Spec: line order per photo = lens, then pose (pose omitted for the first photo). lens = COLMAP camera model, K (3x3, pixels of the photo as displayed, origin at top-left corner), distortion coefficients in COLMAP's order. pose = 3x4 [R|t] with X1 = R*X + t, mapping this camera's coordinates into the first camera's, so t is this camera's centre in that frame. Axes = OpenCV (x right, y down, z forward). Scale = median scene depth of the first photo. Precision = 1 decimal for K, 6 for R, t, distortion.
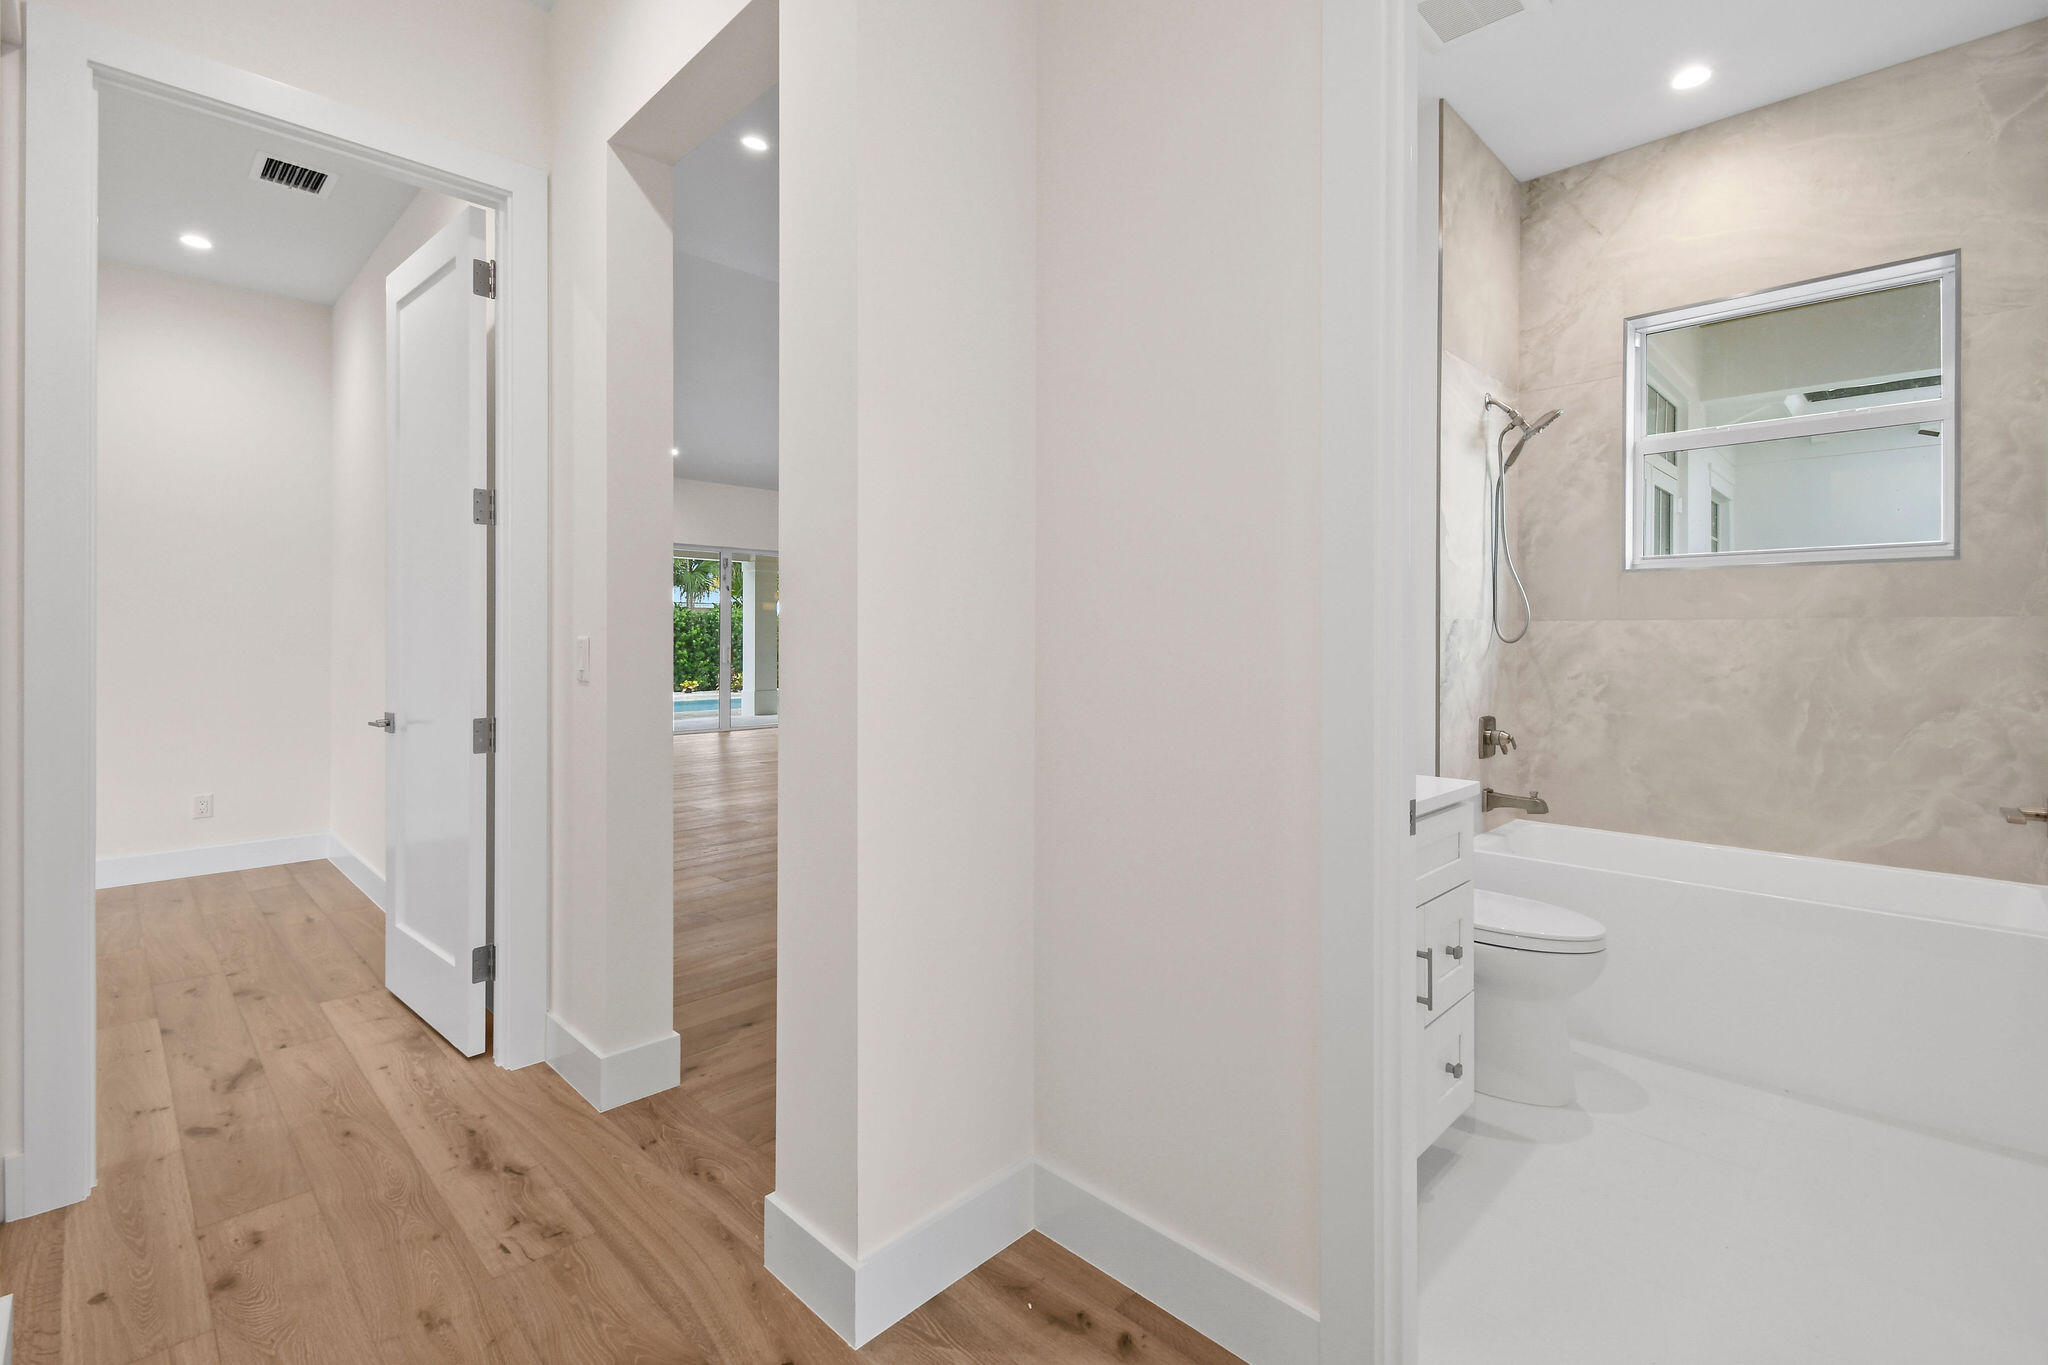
lens RADIAL K [[921.2, 0, 1046.3], [0, 921.2, 635.5], [0, 0, 1]] dist [0.007060, -0.003283]
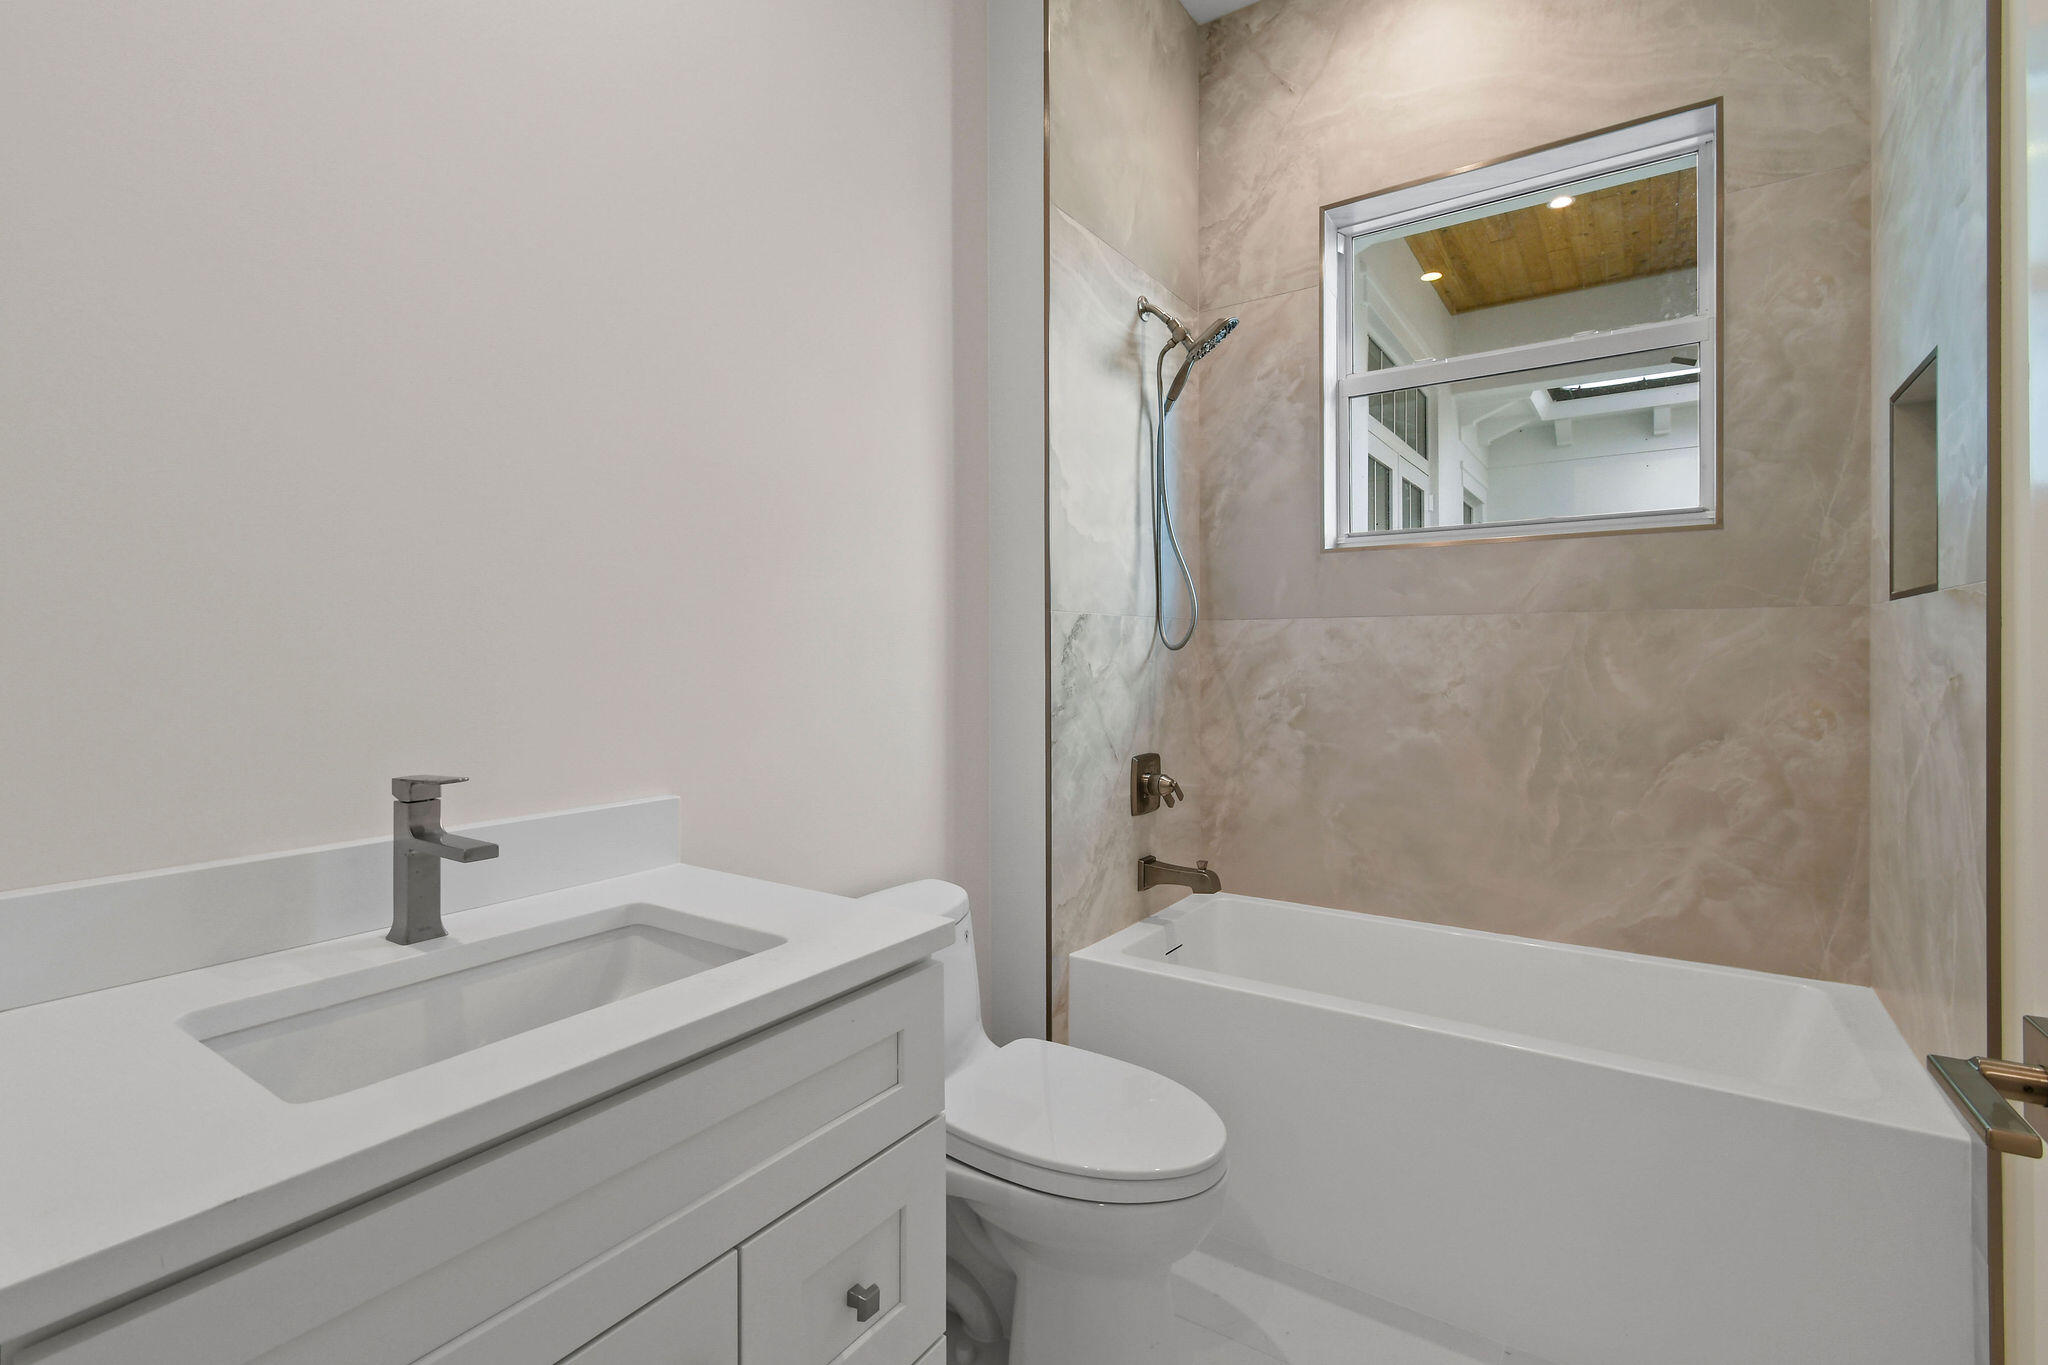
lens RADIAL K [[921.2, 0, 1056.4], [0, 921.2, 652.2], [0, 0, 1]] dist [0.007060, -0.003283]
pose [[0.982089, -0.006658, 0.188299, 0.291220], [0.006271, 0.999977, 0.002655, 0.007439], [-0.188312, -0.001427, 0.982108, 0.333128]]
